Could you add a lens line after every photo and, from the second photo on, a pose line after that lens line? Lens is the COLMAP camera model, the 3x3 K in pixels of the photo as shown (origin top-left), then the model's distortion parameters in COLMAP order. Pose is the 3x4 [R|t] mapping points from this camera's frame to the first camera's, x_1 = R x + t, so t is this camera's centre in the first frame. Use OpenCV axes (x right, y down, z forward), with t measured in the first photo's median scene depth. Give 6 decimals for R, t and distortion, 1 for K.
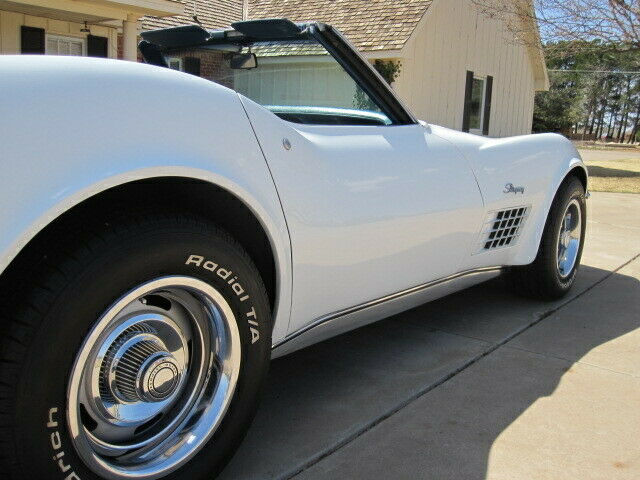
lens RADIAL K [[630.9, 0, 320.0], [0, 630.9, 240.0], [0, 0, 1]] dist [-0.059564, 0.012506]
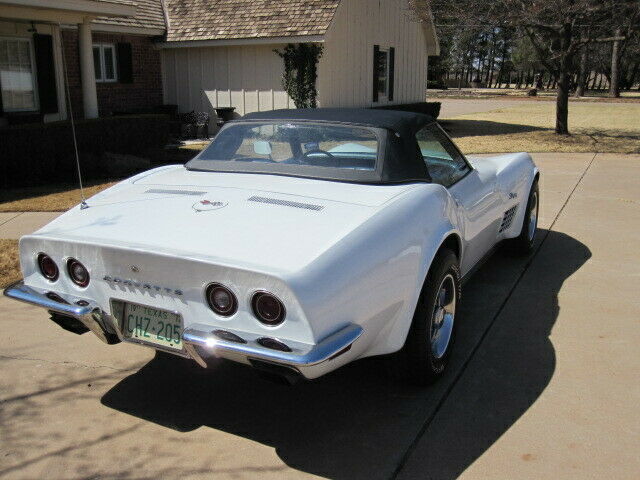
lens RADIAL K [[630.9, 0, 320.0], [0, 630.9, 240.0], [0, 0, 1]] dist [-0.059564, 0.012506]
pose [[0.979763, -0.092602, 0.177454, -0.105817], [0.079201, 0.993547, 0.081186, -0.028622], [-0.183827, -0.065488, 0.980775, -0.116635]]
